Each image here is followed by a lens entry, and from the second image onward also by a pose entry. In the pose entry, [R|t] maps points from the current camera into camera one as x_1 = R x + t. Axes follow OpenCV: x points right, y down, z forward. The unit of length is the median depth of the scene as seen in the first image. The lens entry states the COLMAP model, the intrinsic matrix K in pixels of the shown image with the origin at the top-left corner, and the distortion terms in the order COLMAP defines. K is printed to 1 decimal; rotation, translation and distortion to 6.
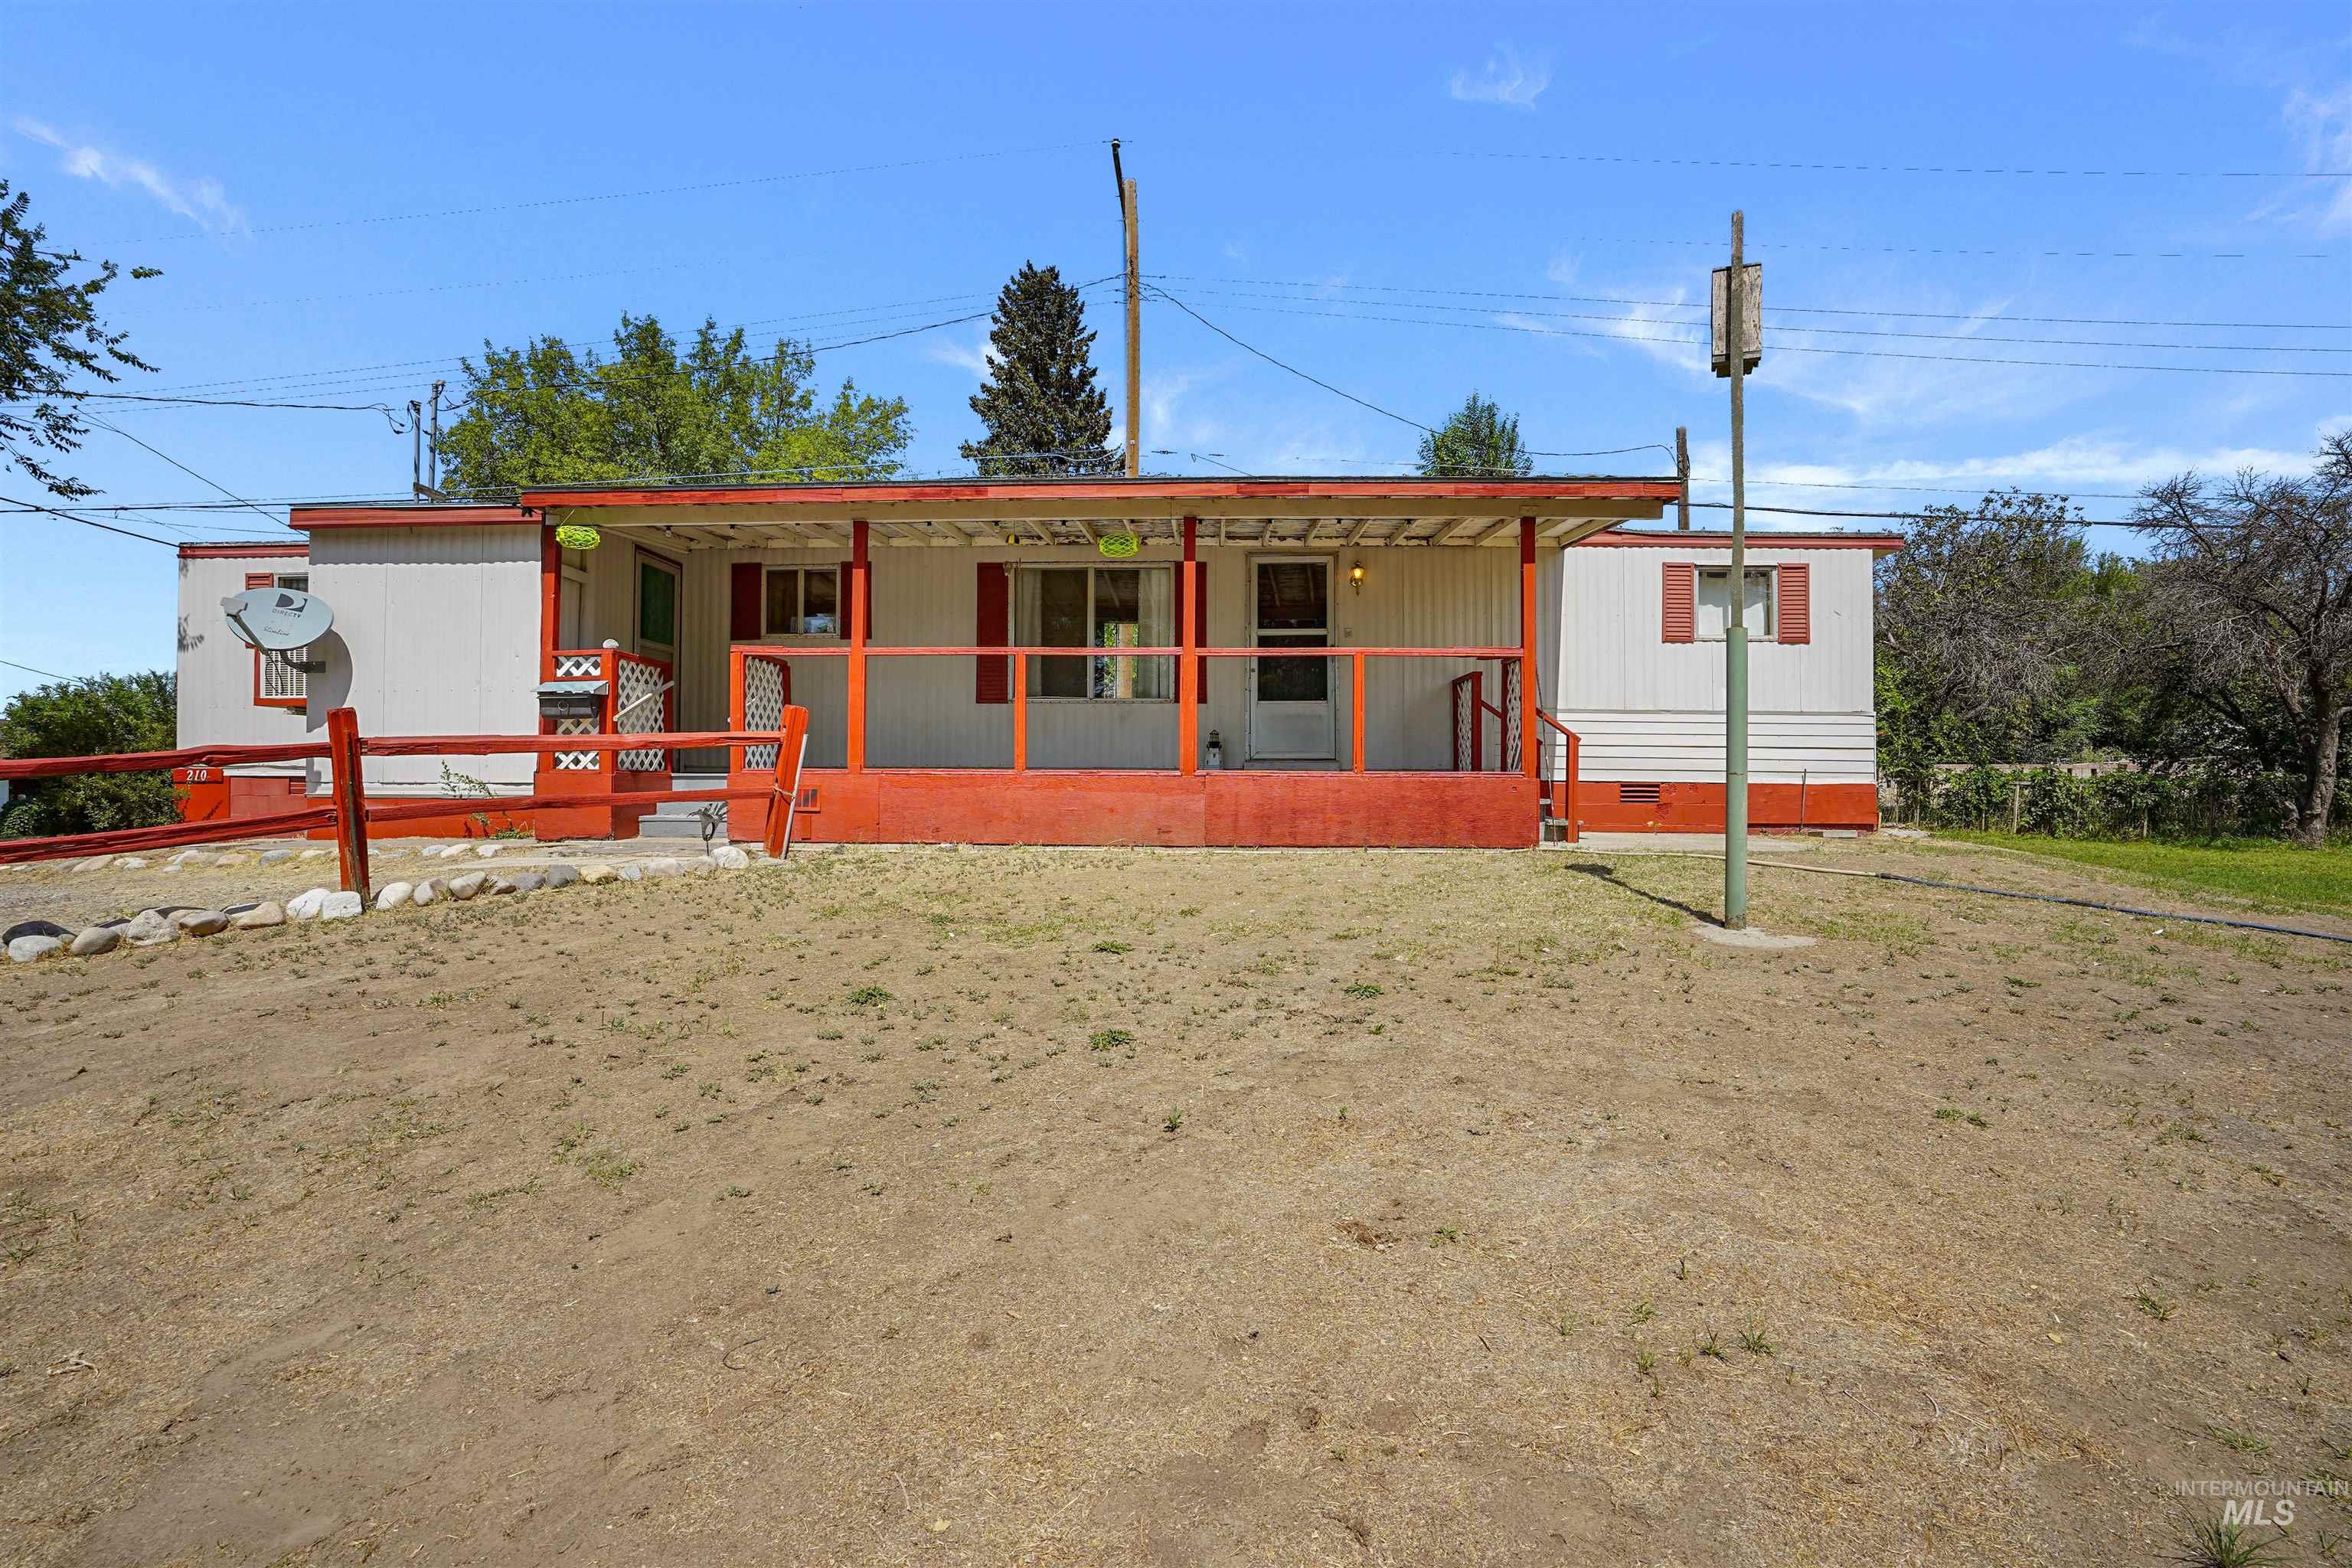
lens RADIAL K [[1101.5, 0, 1166.7], [0, 1101.5, 784.3], [0, 0, 1]] dist [-0.023424, -0.000154]
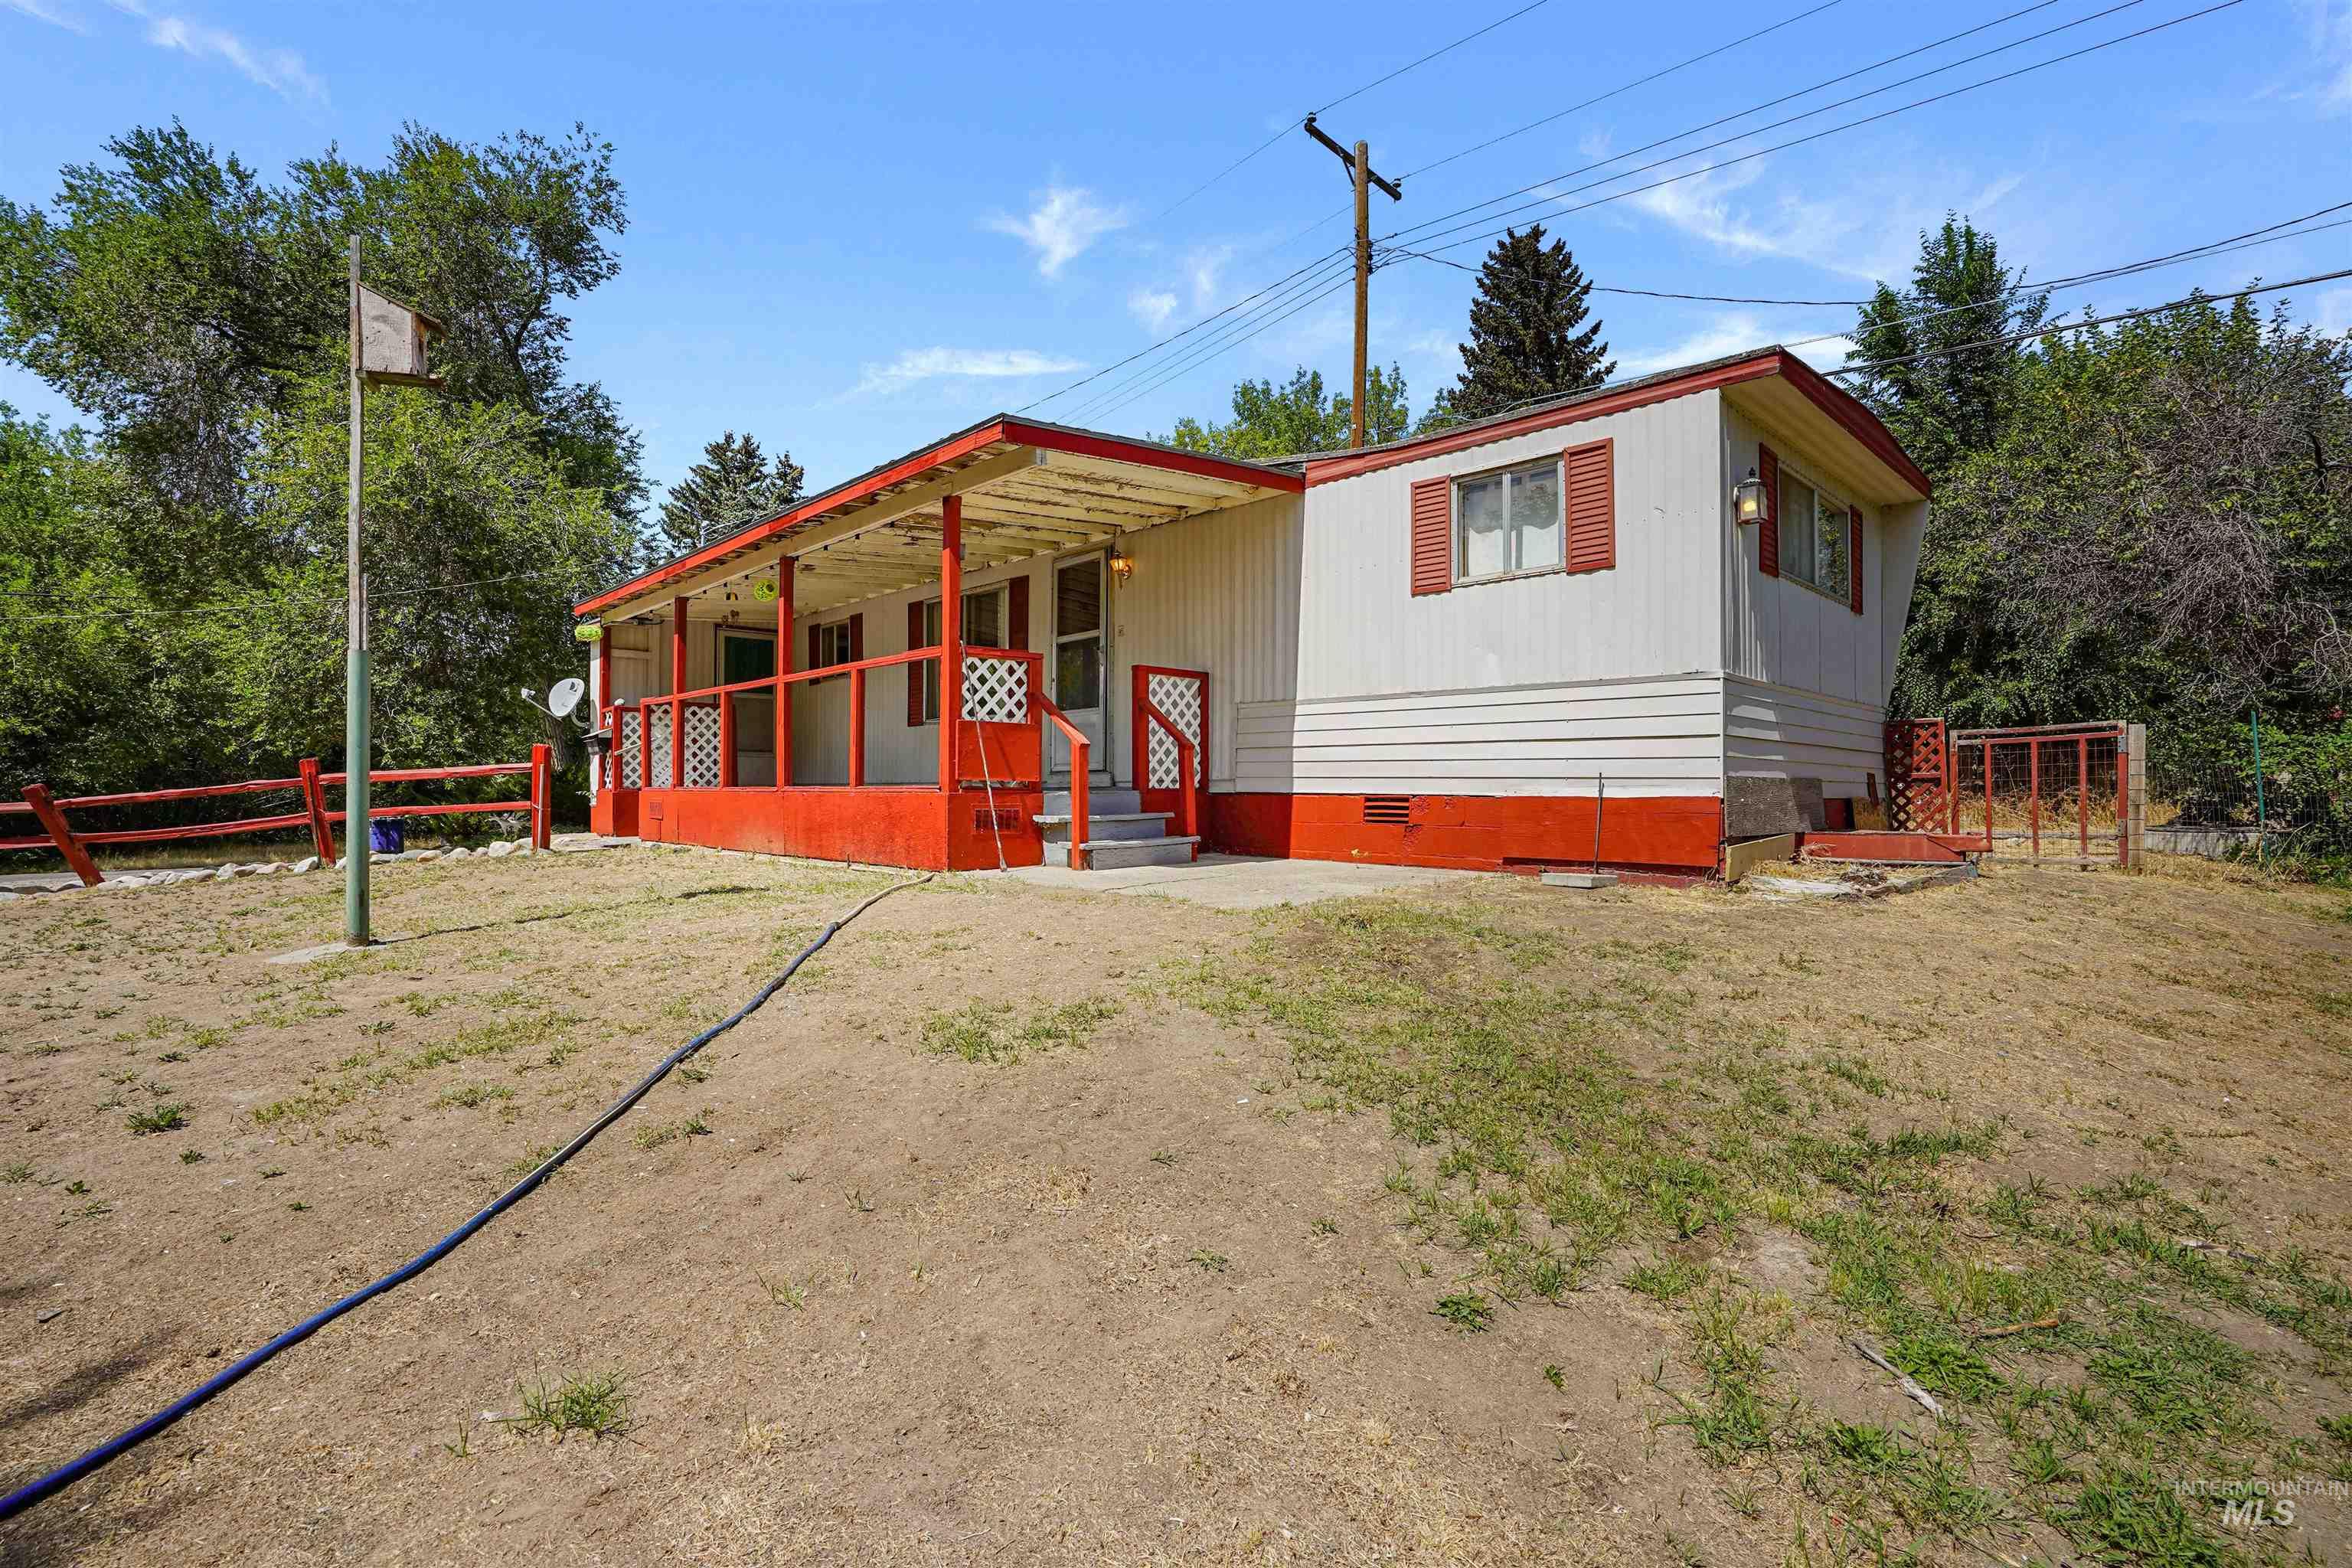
lens RADIAL K [[1101.5, 0, 1175.8], [0, 1101.5, 784.9], [0, 0, 1]] dist [-0.023424, -0.000154]
pose [[0.712917, -0.007444, -0.701208, 0.840508], [0.002142, 0.999962, -0.008438, -0.002440], [0.701245, 0.004514, 0.712906, 0.388996]]
